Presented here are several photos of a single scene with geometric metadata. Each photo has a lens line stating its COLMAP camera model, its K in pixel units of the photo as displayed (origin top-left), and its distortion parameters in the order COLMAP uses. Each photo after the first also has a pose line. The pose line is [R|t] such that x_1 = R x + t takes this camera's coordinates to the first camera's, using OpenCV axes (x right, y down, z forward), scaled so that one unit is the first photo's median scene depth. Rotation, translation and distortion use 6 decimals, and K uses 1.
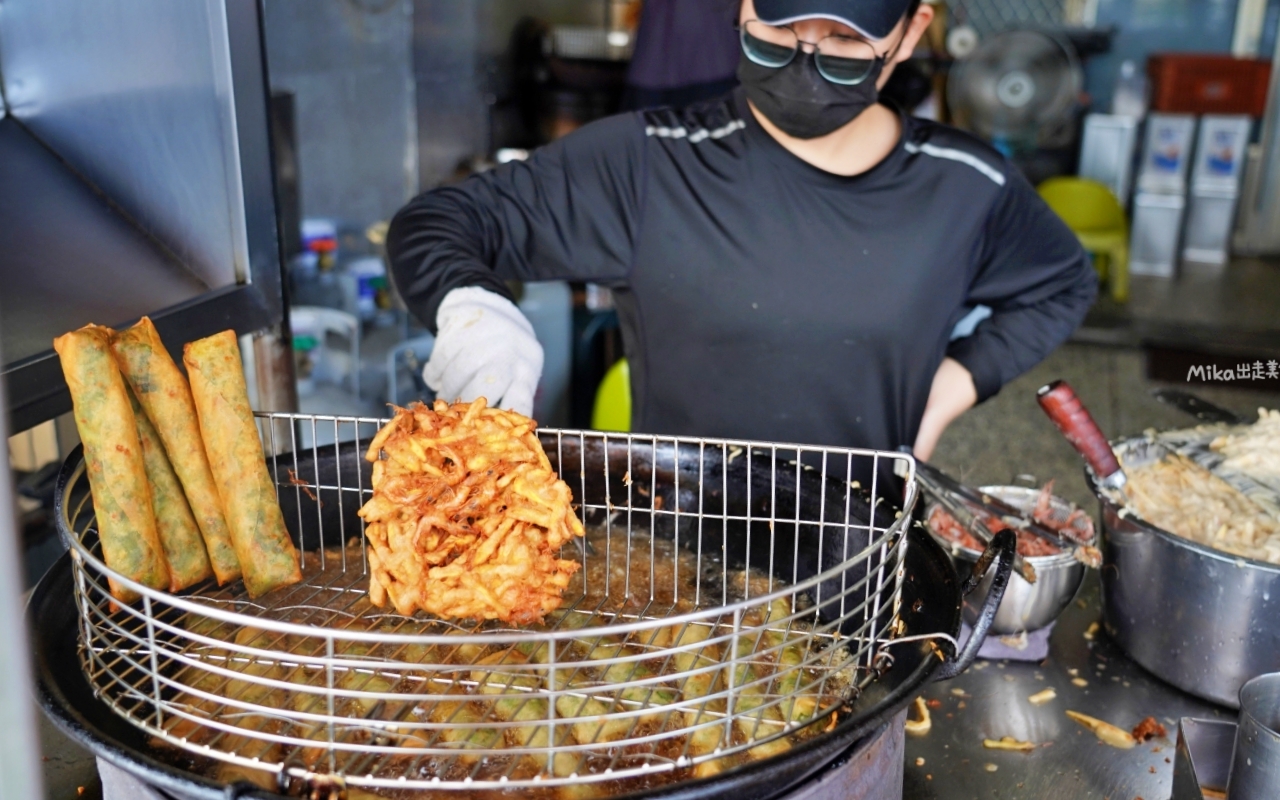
lens RADIAL K [[1333.2, 0, 640.0], [0, 1333.2, 400.0], [0, 0, 1]] dist [0.011511, 0.014028]
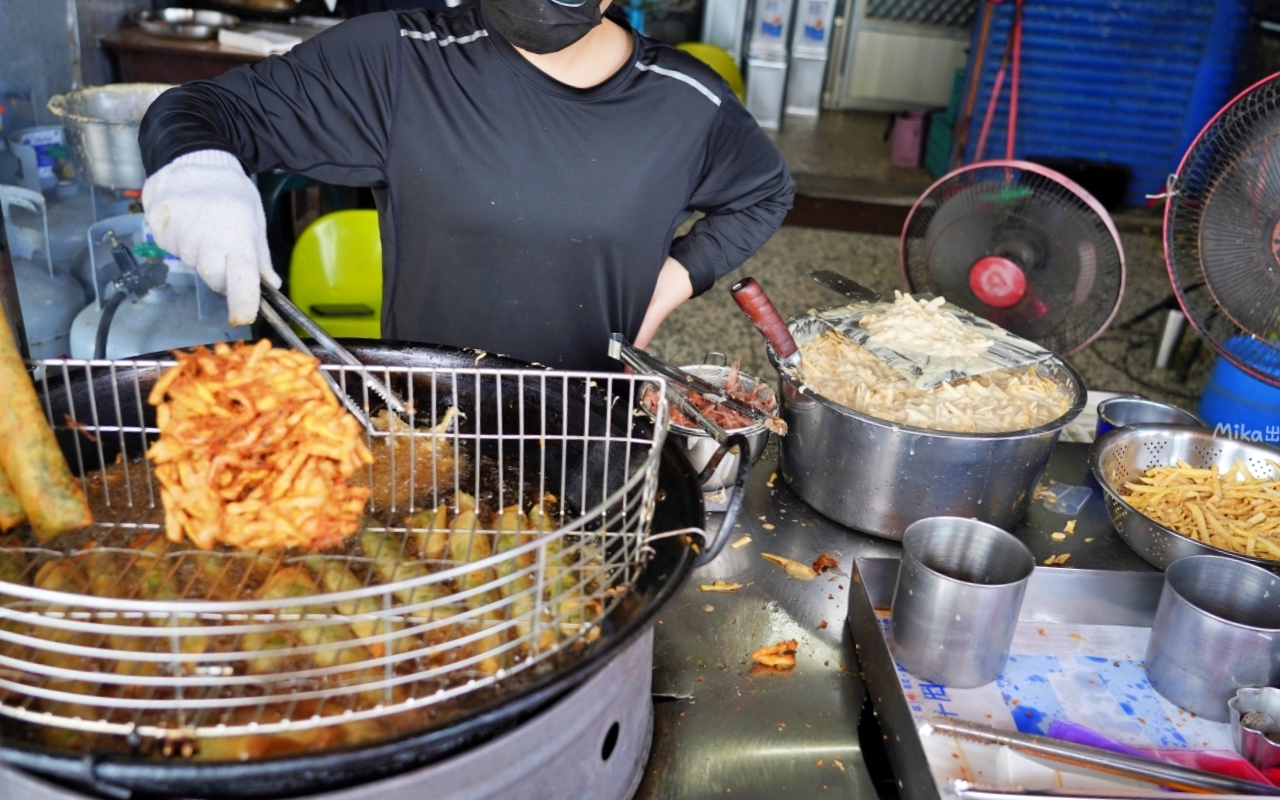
lens RADIAL K [[1183.9, 0, 640.0], [0, 1183.9, 400.0], [0, 0, 1]] dist [-0.011315, -0.009363]
pose [[0.959033, -0.064083, 0.275950, -0.093475], [0.020783, 0.987370, 0.157064, -0.093903], [-0.282530, -0.144895, 0.948252, 0.024776]]
